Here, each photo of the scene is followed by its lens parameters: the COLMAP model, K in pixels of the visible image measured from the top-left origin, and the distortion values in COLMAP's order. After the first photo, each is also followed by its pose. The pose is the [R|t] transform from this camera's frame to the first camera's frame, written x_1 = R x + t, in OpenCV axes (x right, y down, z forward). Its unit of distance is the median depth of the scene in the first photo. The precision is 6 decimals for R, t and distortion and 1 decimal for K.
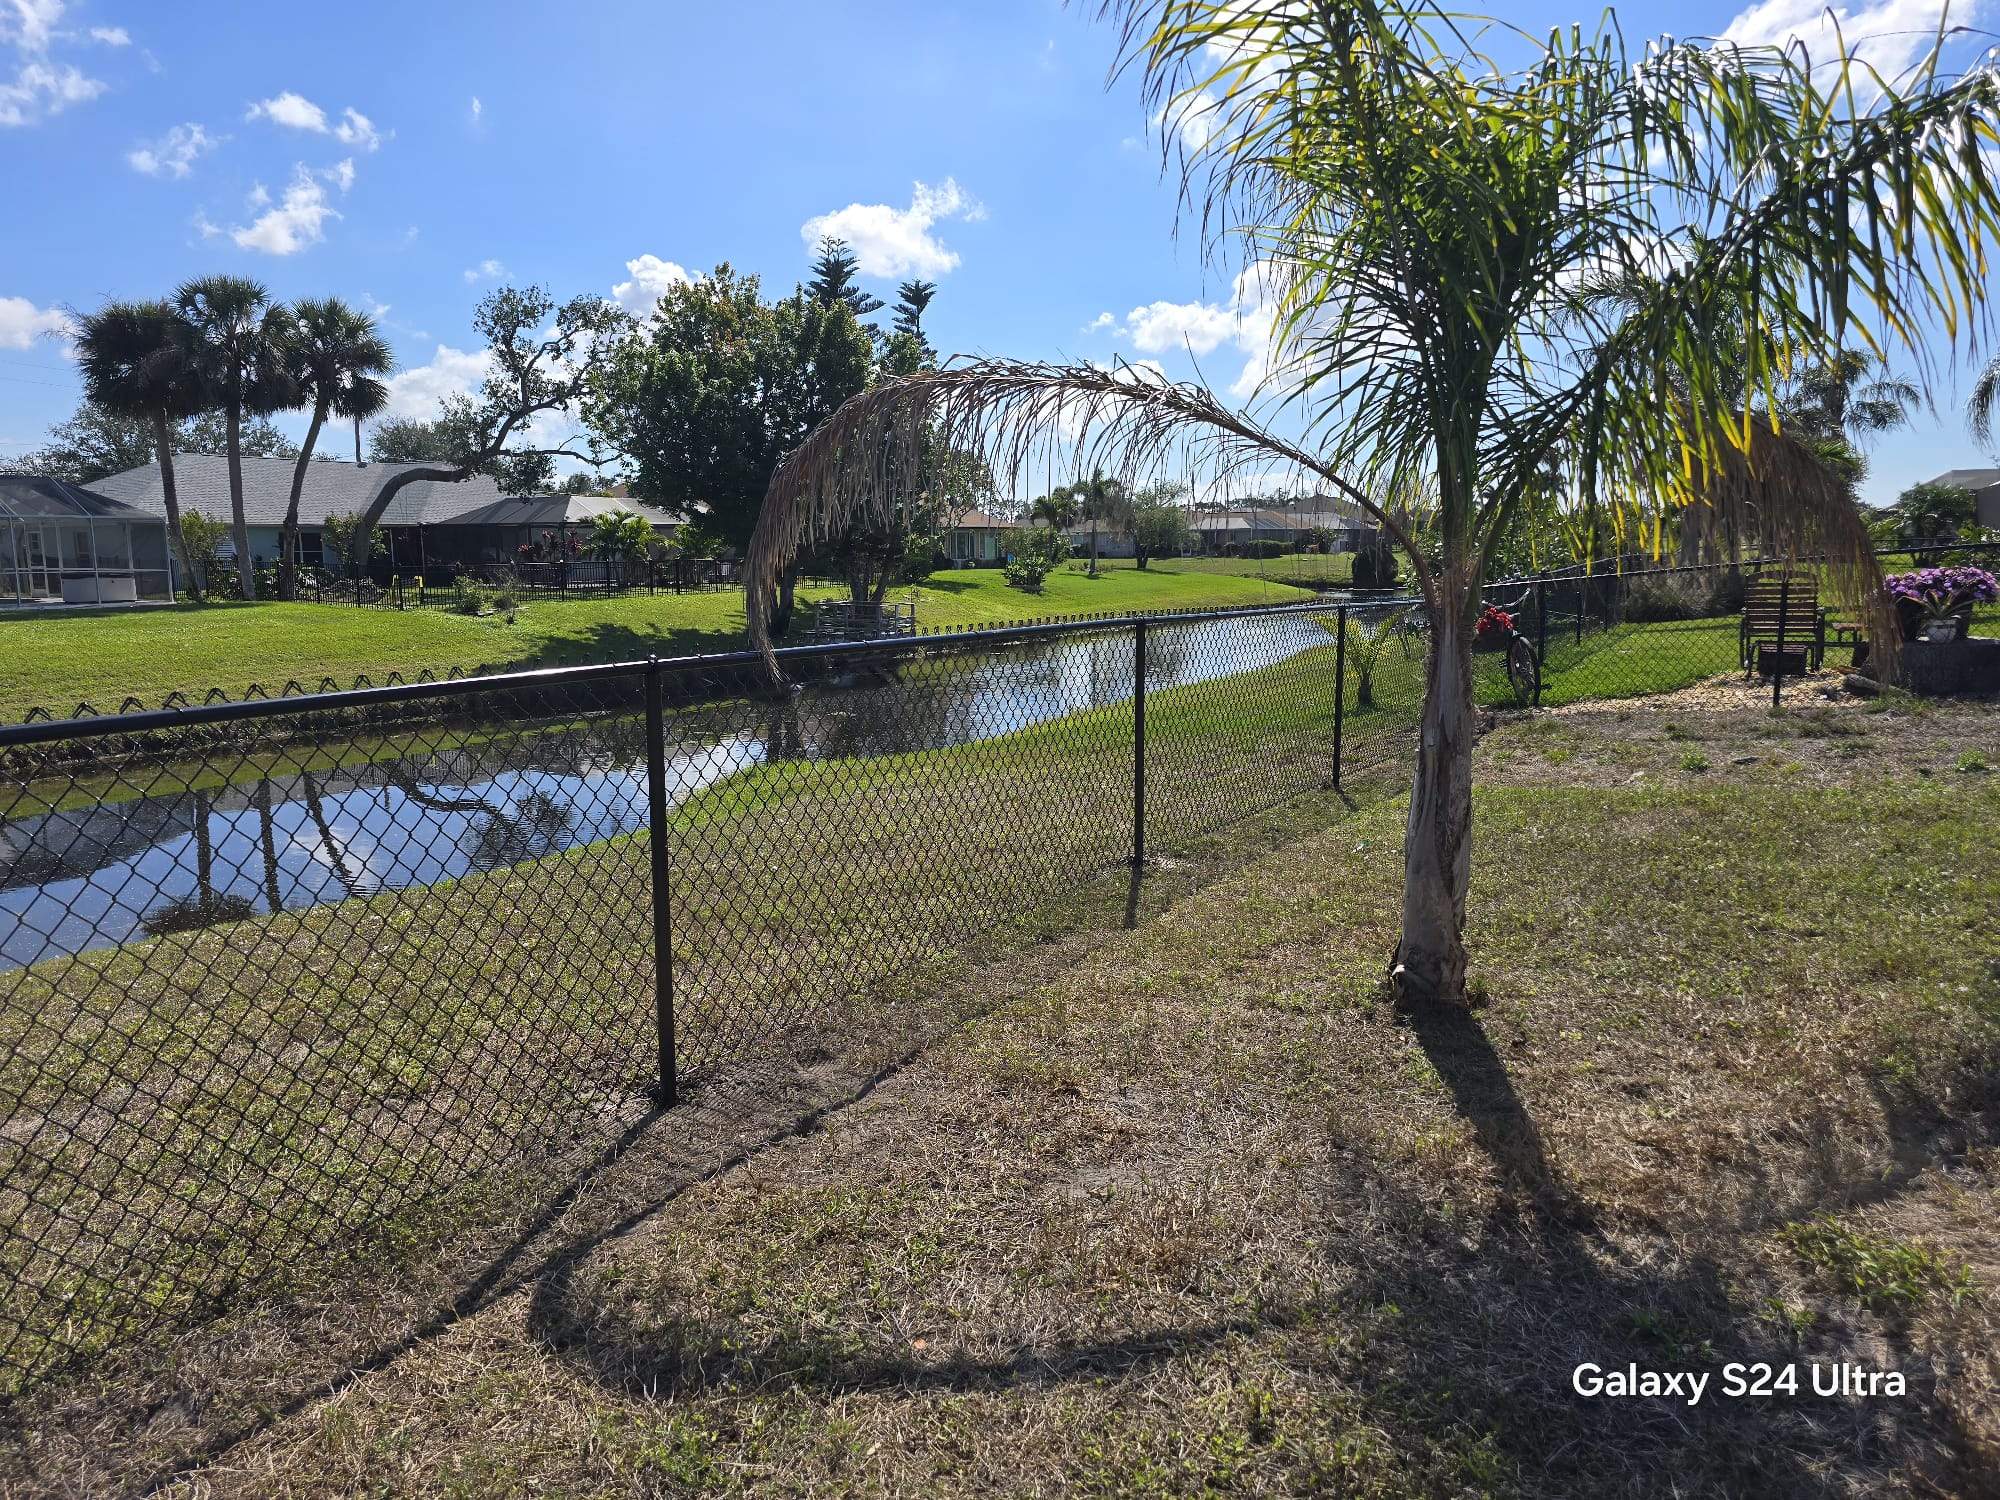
lens RADIAL K [[1336.9, 0, 1004.6], [0, 1336.9, 756.5], [0, 0, 1]] dist [0.032444, -0.027260]
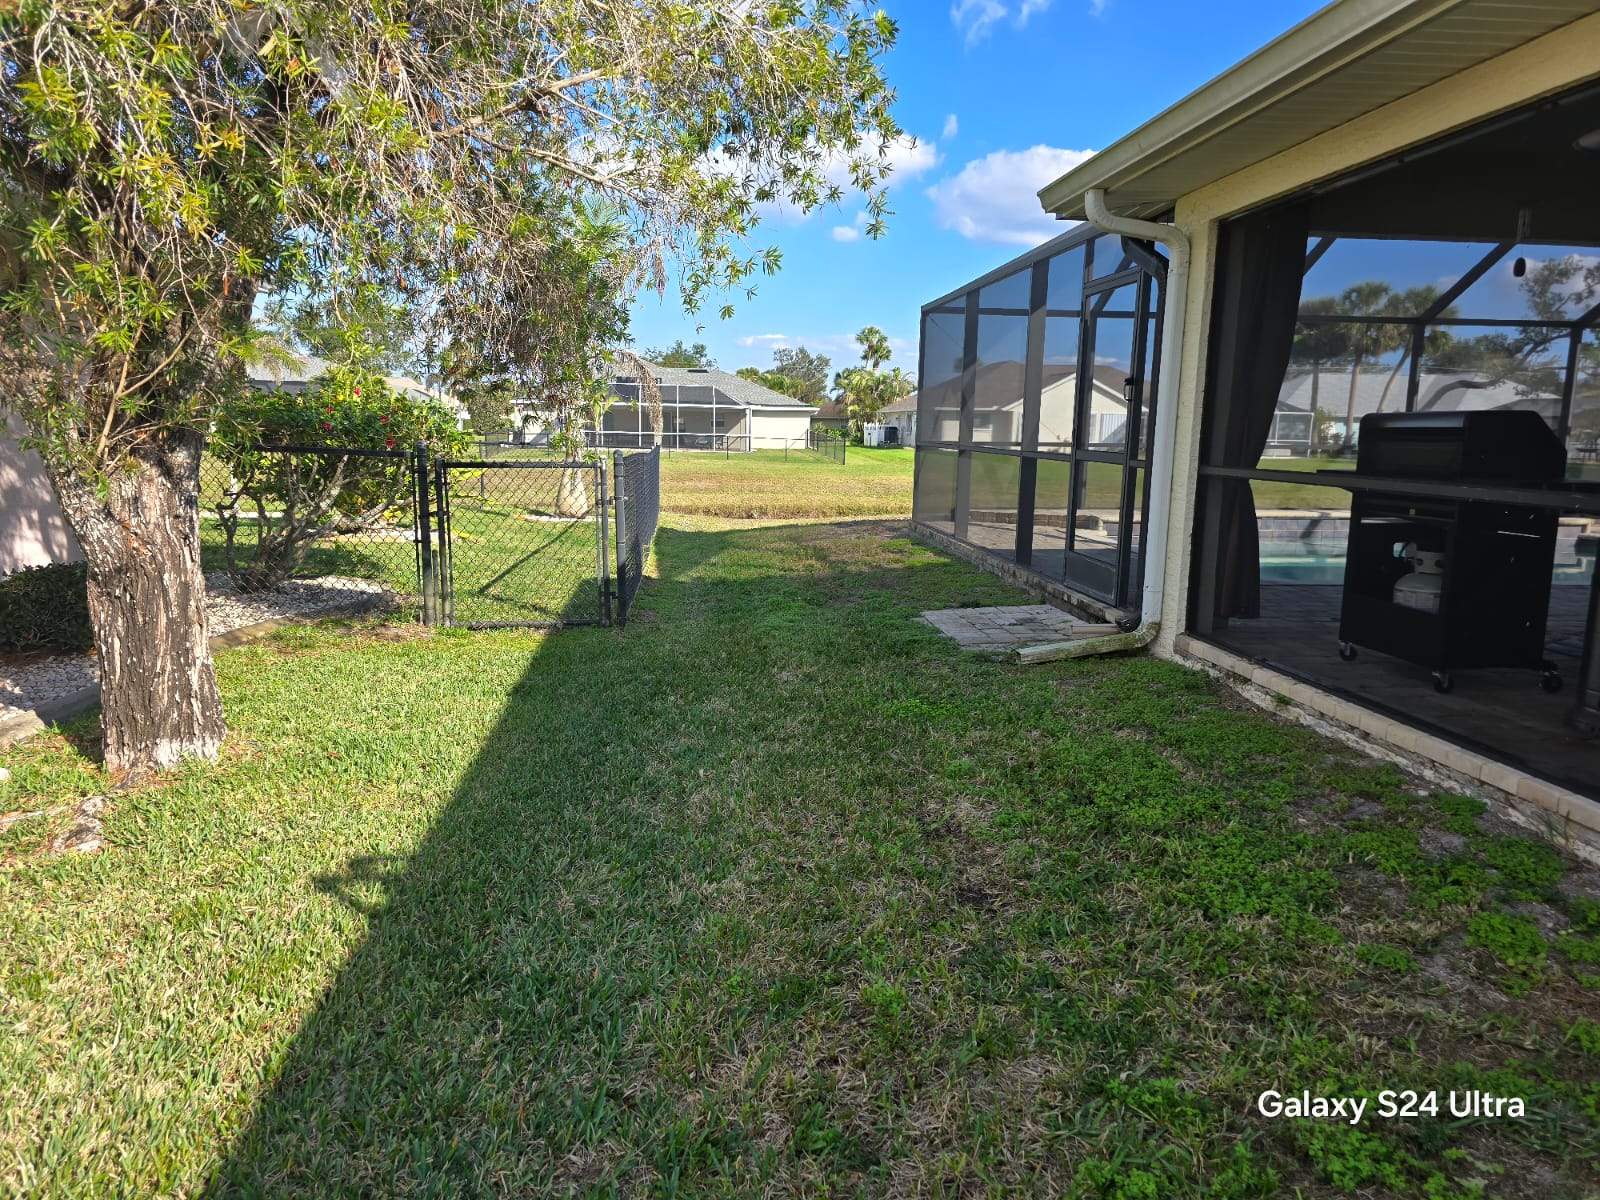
lens RADIAL K [[1066.4, 0, 789.9], [0, 1066.4, 599.4], [0, 0, 1]] dist [0.063247, -0.058174]
pose [[0.592547, 0.147021, -0.792006, 0.137694], [-0.146096, 0.986512, 0.073824, 0.057796], [0.792177, 0.071964, 0.606033, -0.365452]]
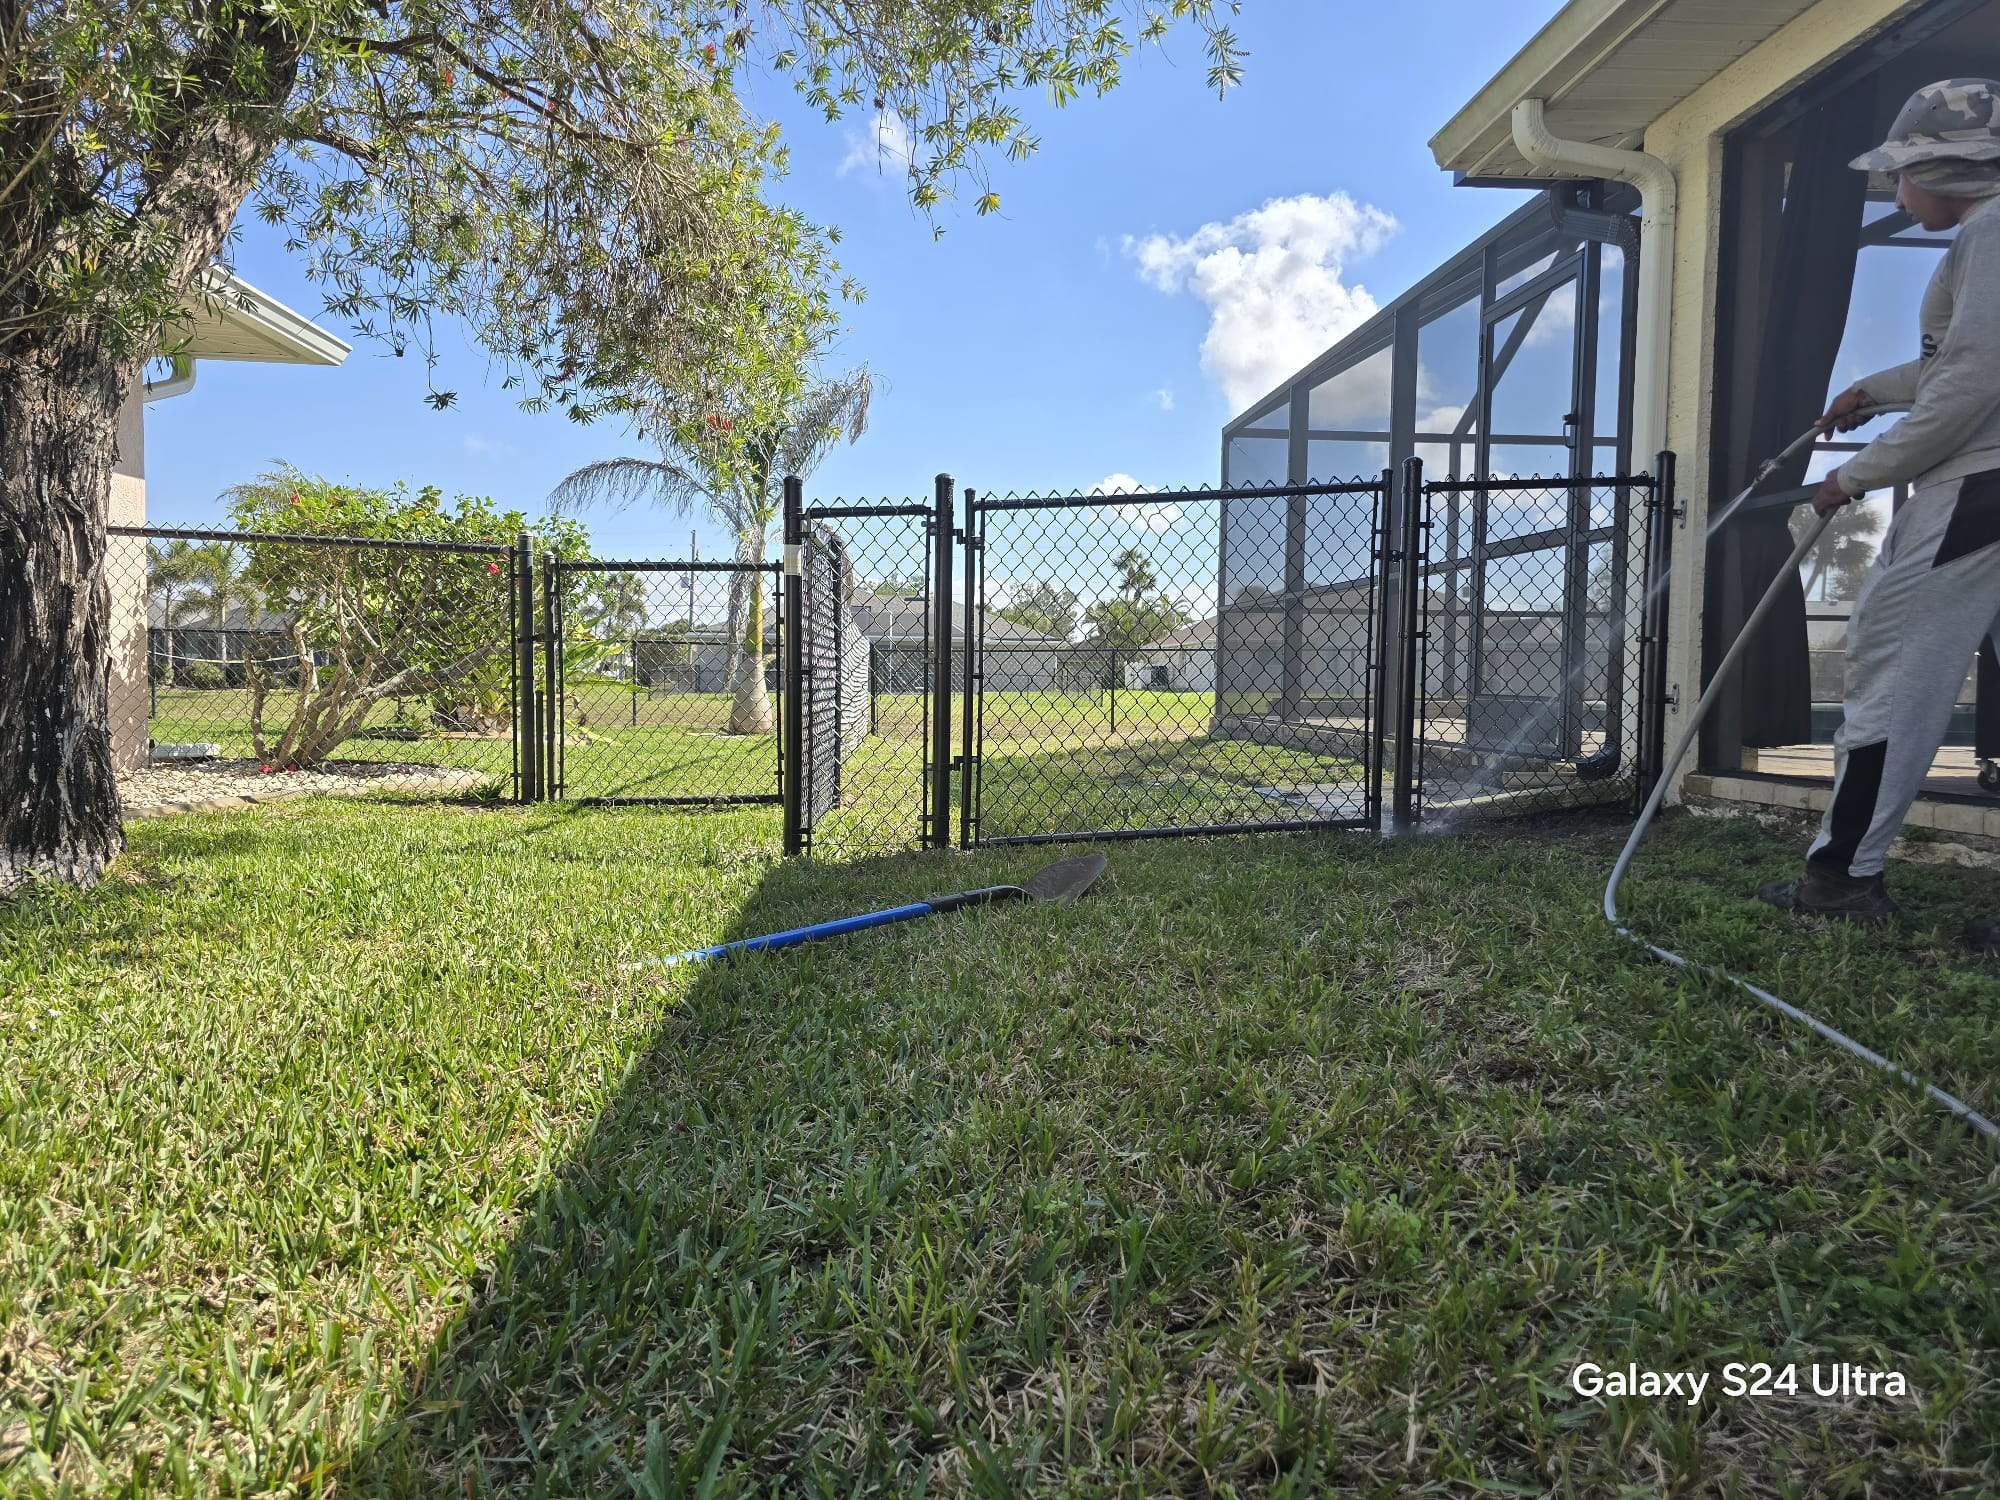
lens RADIAL K [[1333.0, 0, 995.2], [0, 1333.0, 745.2], [0, 0, 1]] dist [0.063247, -0.058174]
pose [[0.571945, 0.055517, -0.818411, 0.119380], [-0.144235, 0.988969, -0.033712, 0.072028], [0.807512, 0.137325, 0.573643, -0.352809]]
